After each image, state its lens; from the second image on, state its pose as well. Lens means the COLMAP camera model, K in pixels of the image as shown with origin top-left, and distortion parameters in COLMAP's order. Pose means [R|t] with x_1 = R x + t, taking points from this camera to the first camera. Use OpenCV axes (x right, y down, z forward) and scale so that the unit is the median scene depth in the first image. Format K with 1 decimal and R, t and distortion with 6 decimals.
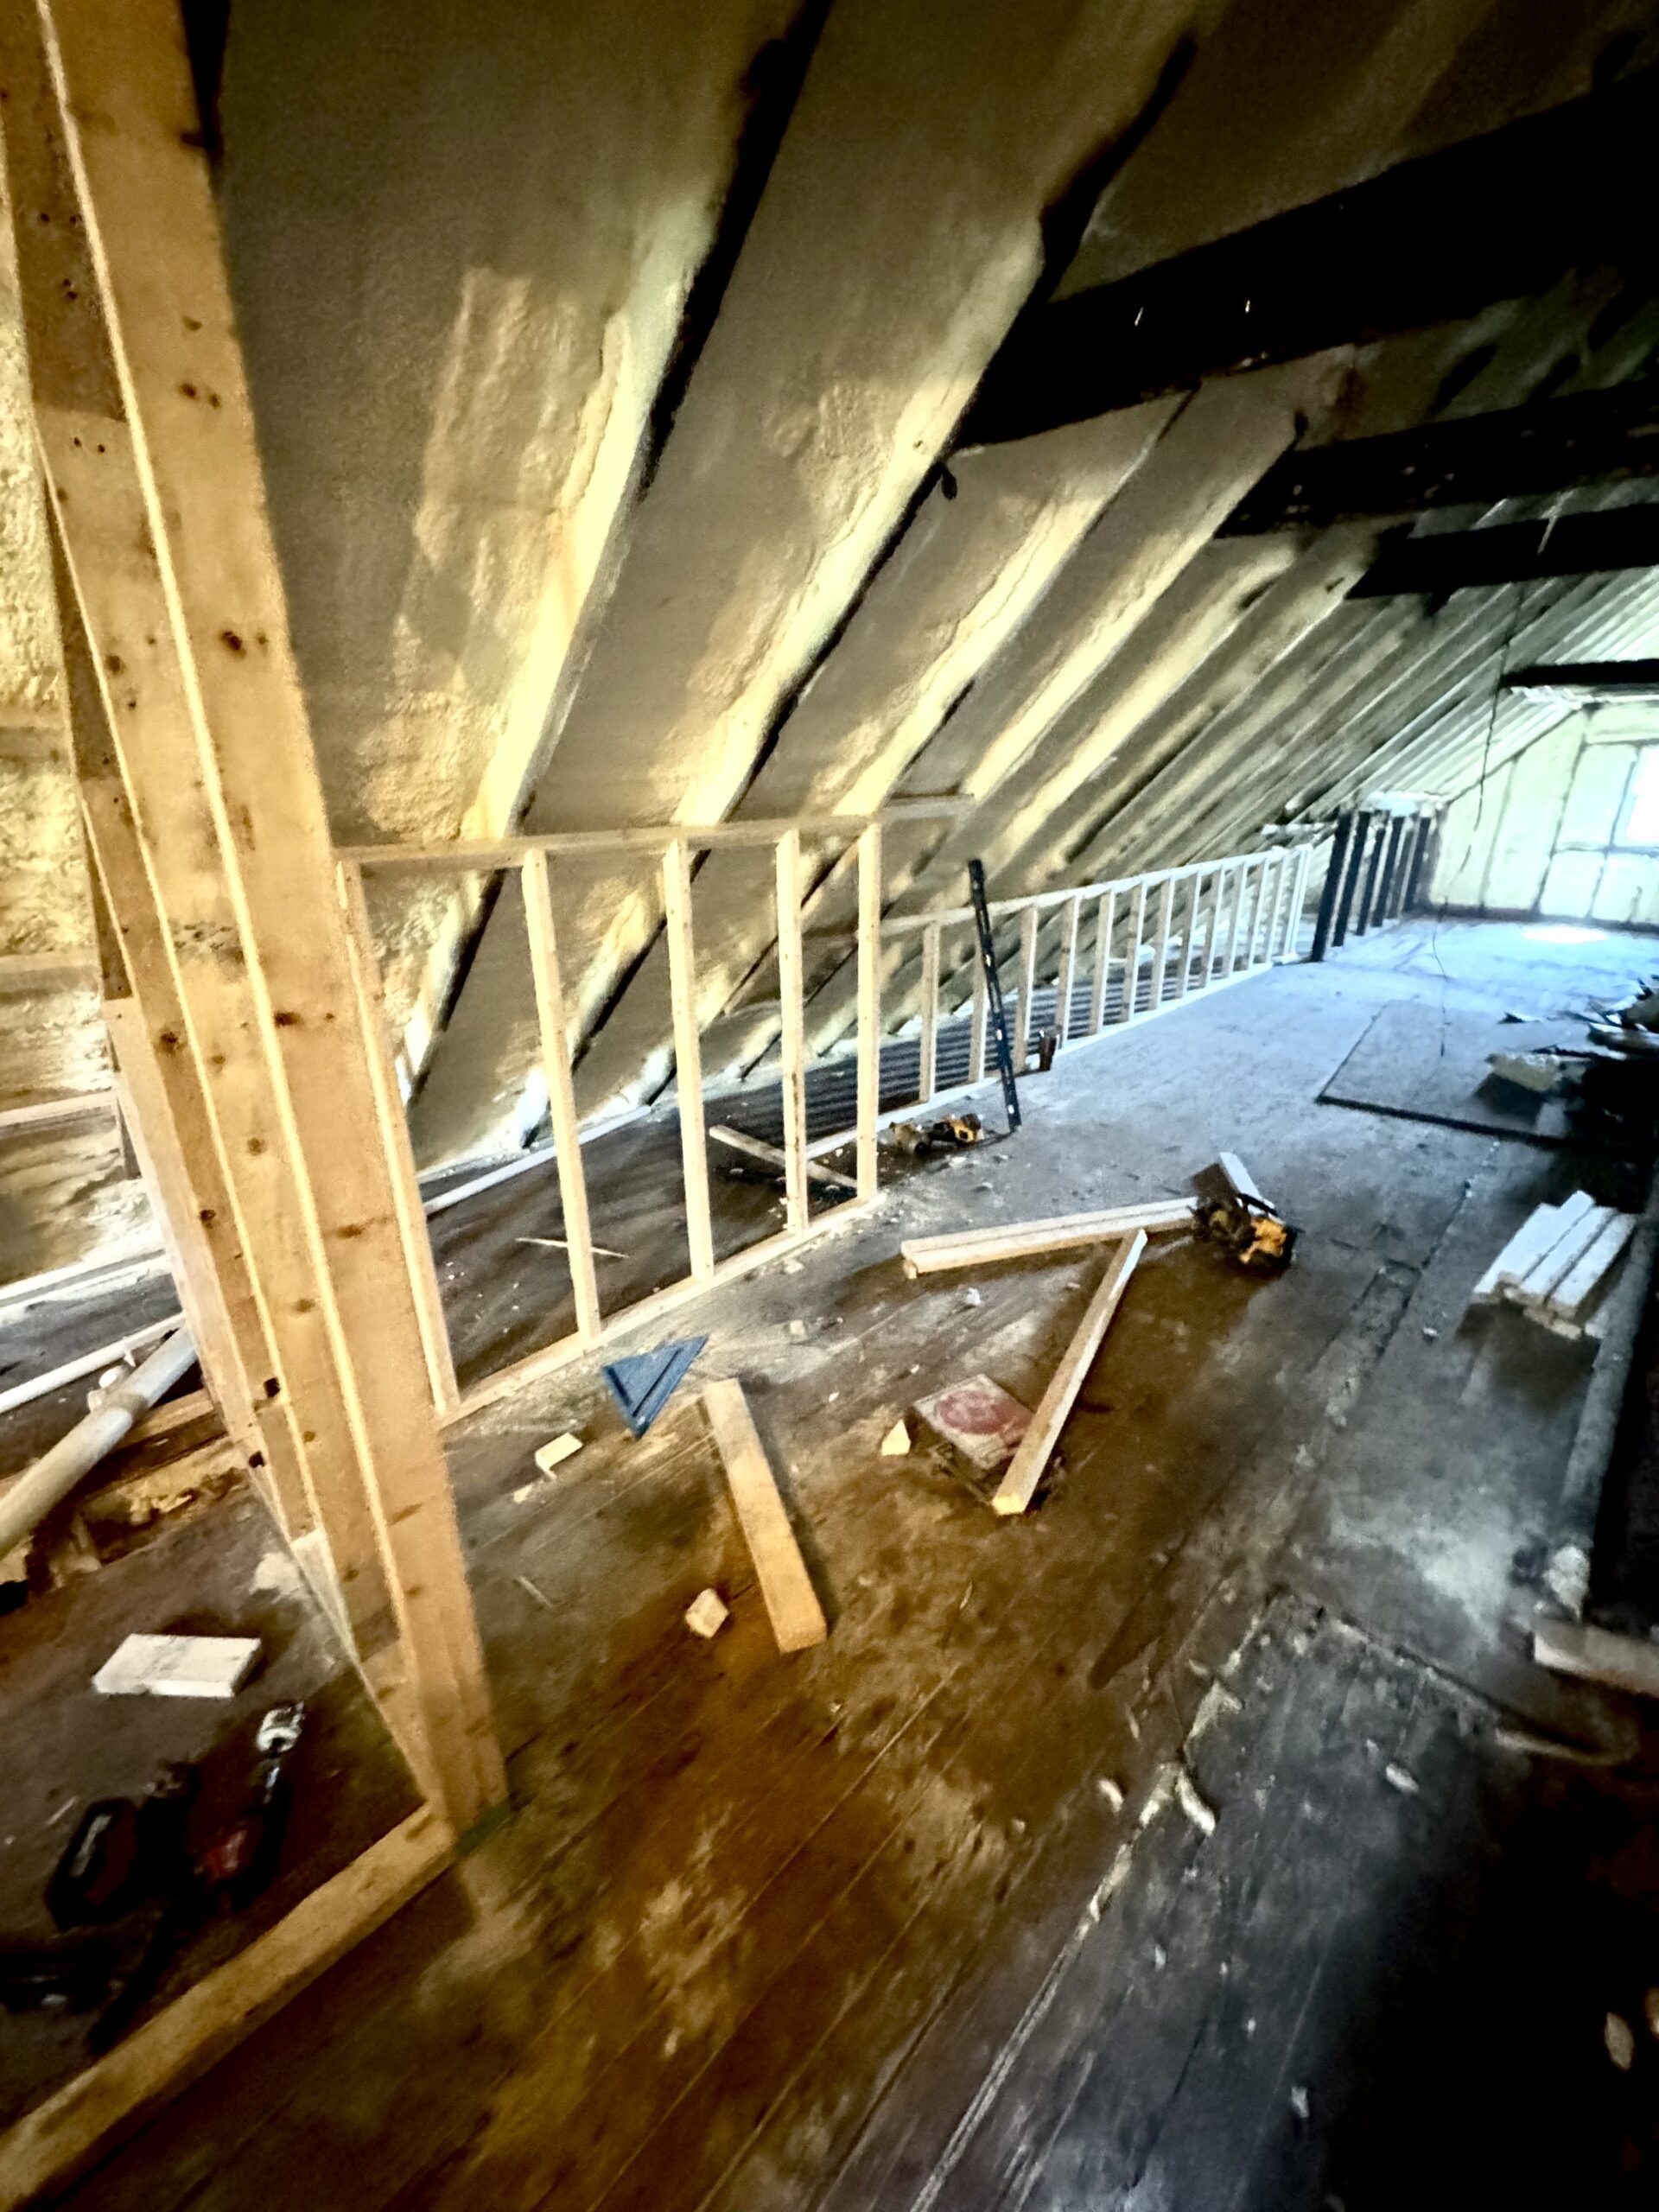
lens RADIAL K [[889.3, 0, 829.5], [0, 889.3, 1106.0], [0, 0, 1]] dist [-0.000692, 0.000088]
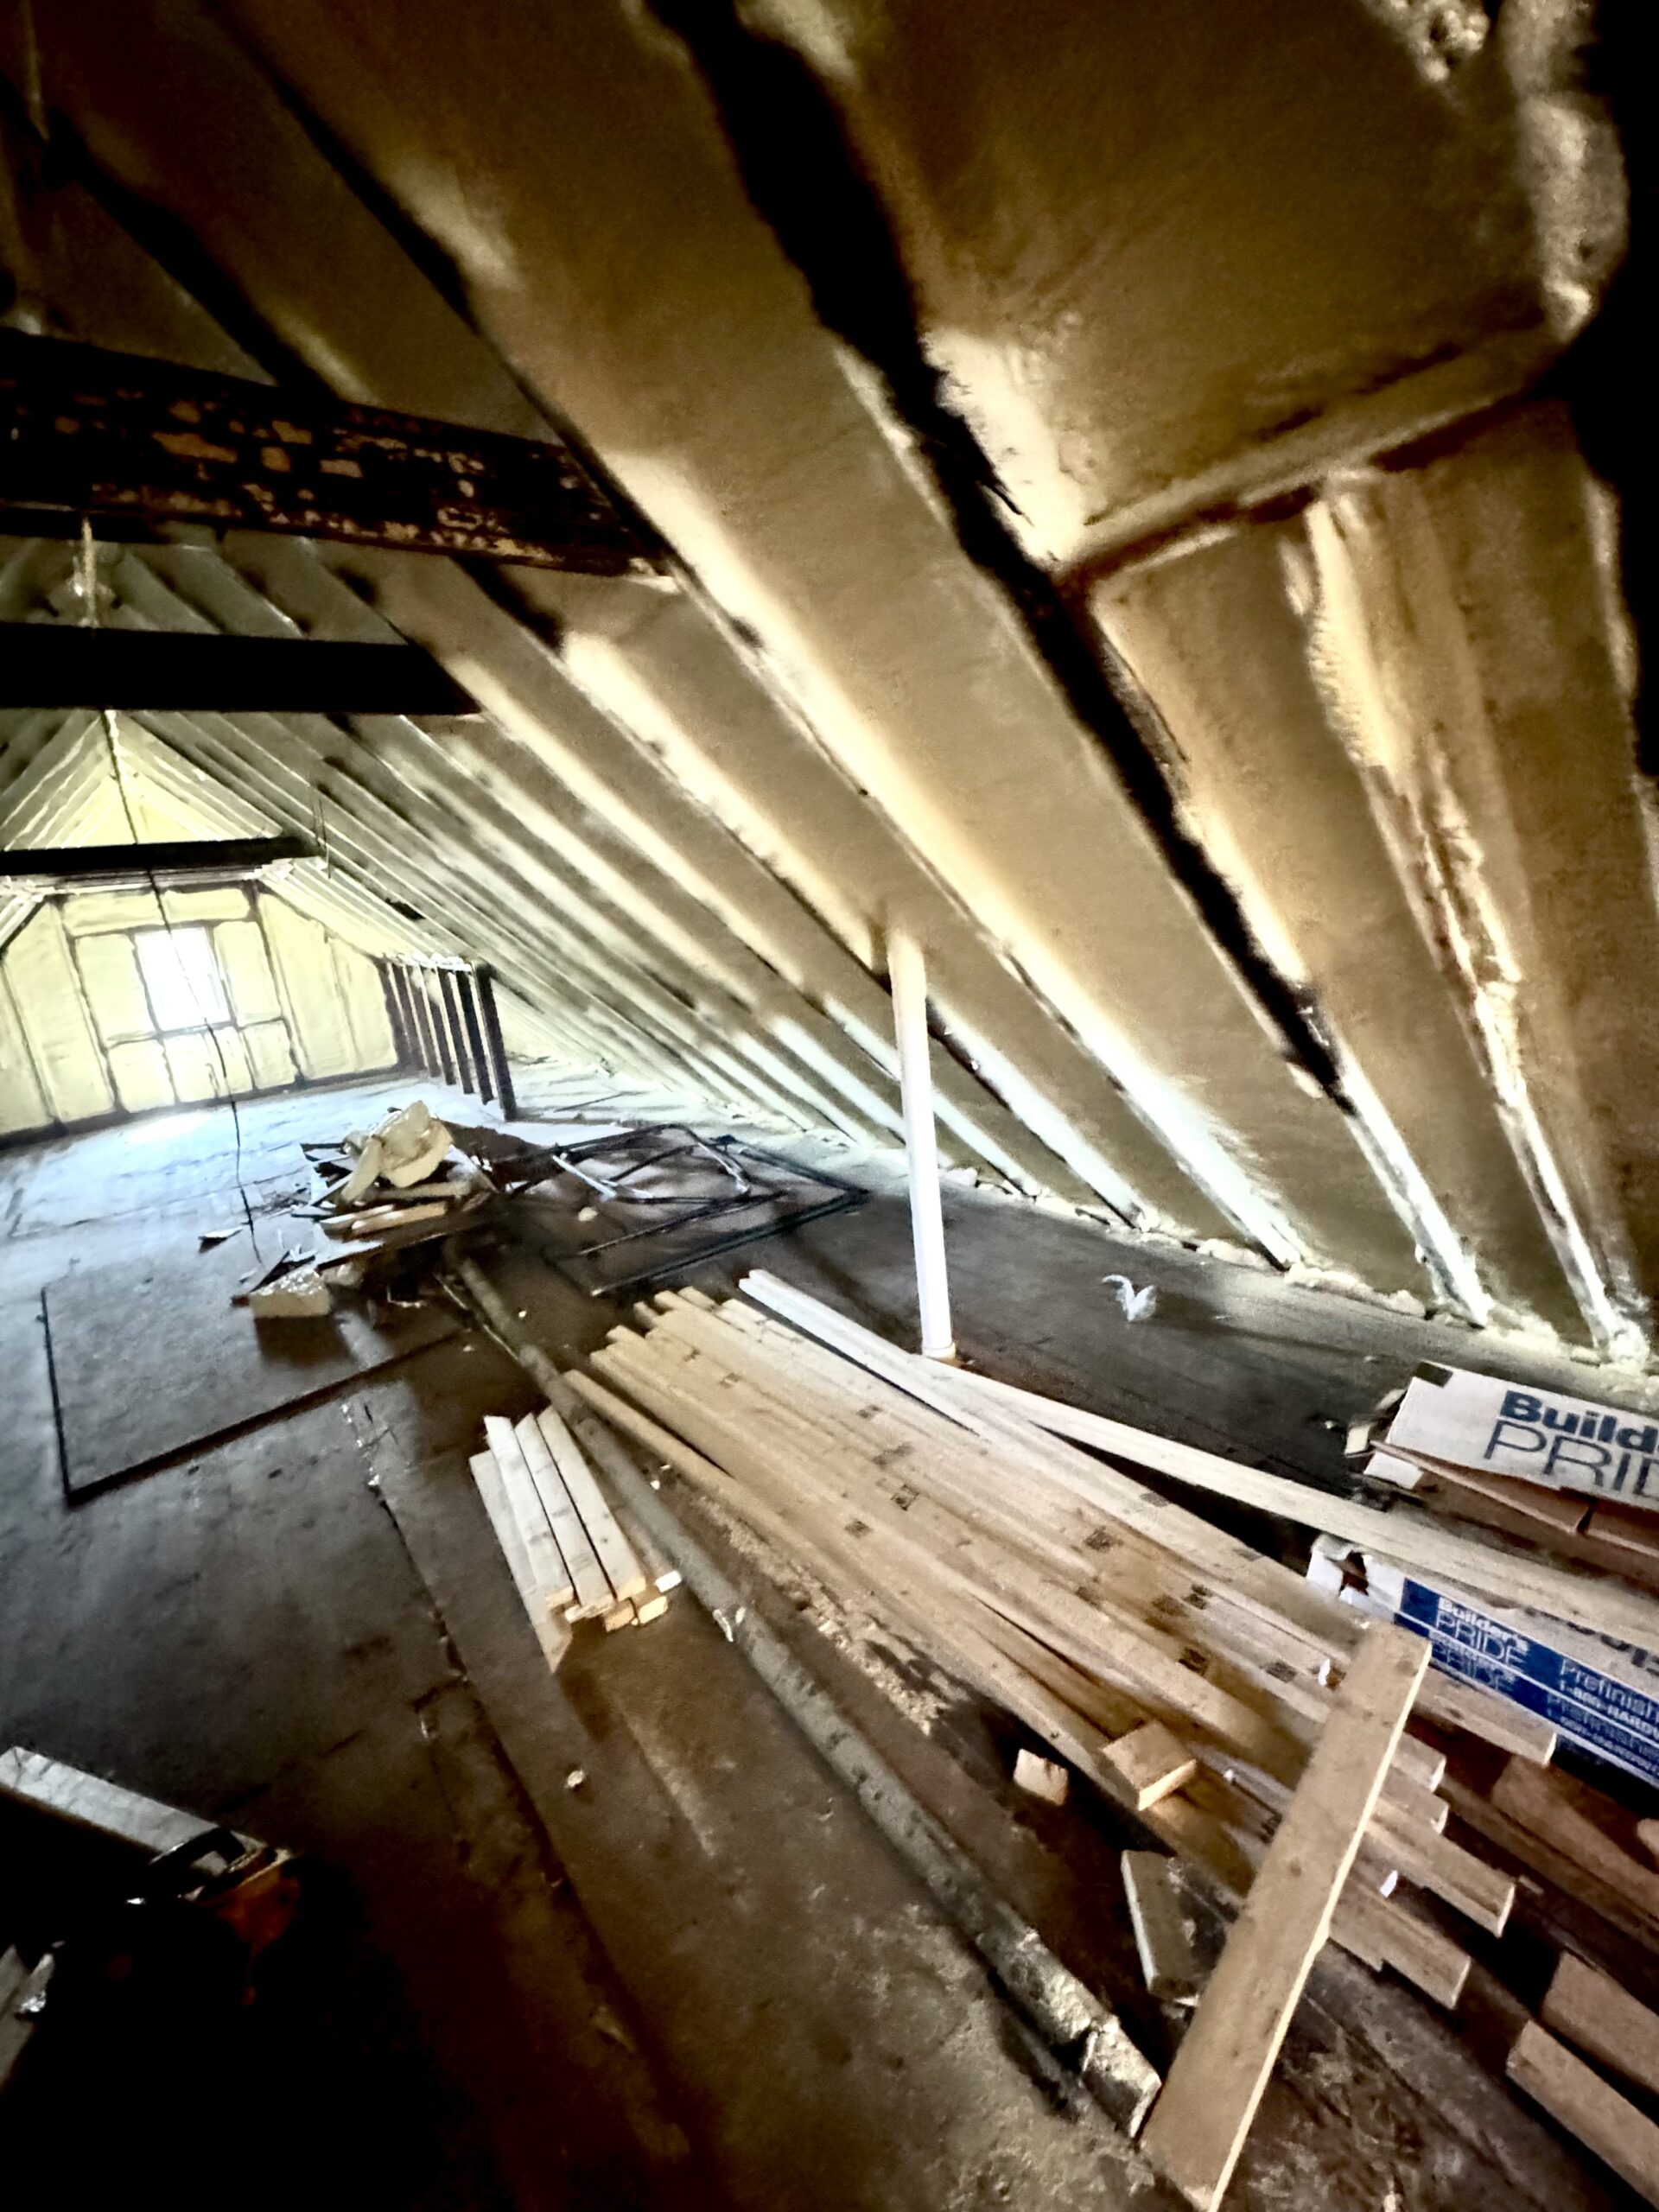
lens RADIAL K [[868.4, 0, 829.5], [0, 868.4, 1106.0], [0, 0, 1]] dist [0.000000, 0.000067]
pose [[0.153451, -0.257758, 0.953946, 0.116787], [0.434443, 0.884673, 0.169156, -0.107398], [-0.887532, 0.388478, 0.247735, 0.252070]]
